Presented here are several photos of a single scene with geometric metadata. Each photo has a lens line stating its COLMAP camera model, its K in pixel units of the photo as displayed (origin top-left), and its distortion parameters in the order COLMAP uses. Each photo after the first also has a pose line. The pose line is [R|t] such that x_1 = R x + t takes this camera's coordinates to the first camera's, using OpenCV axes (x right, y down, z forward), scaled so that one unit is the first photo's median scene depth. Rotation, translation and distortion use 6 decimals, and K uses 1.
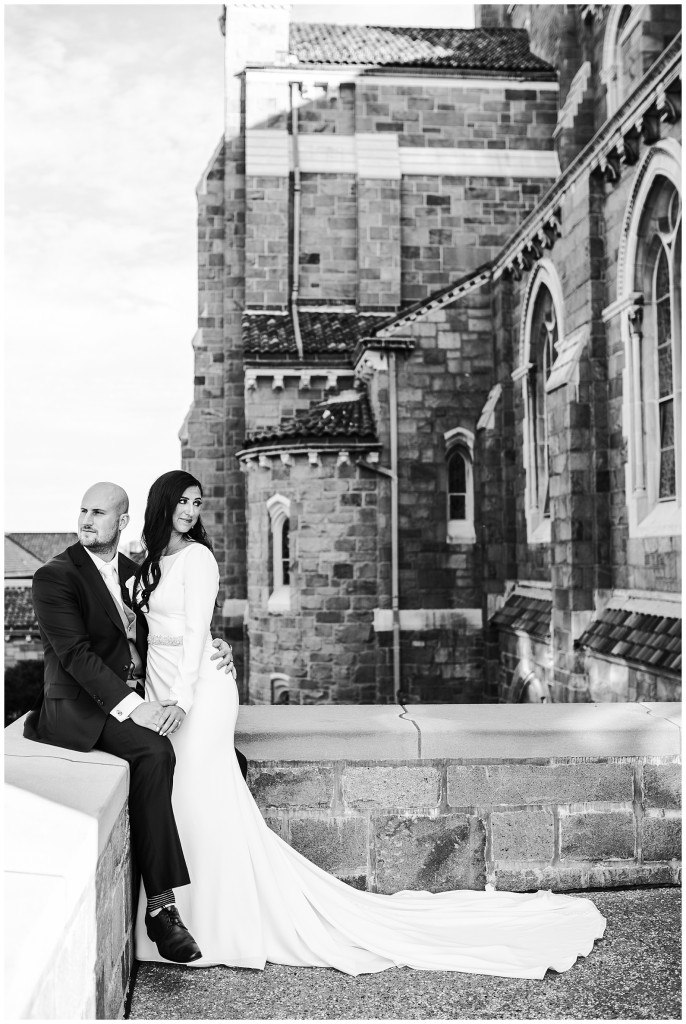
lens RADIAL K [[1047.5, 0, 332.2], [0, 1047.5, 498.5], [0, 0, 1]] dist [-0.040168, 0.015257]
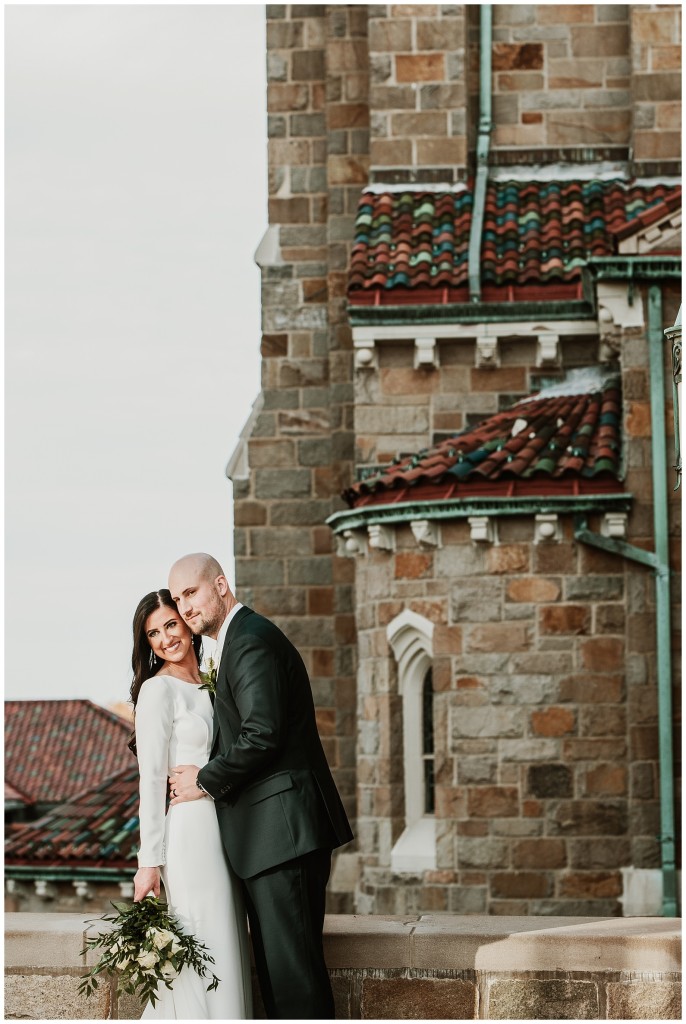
lens RADIAL K [[2815.0, 0, 322.7], [0, 2815.0, 510.0], [0, 0, 1]] dist [-0.003733, 0.146034]
pose [[0.987219, -0.017567, -0.158399, 0.101610], [0.012175, 0.999315, -0.034944, -0.005006], [0.158904, 0.032569, 0.986757, -0.190344]]
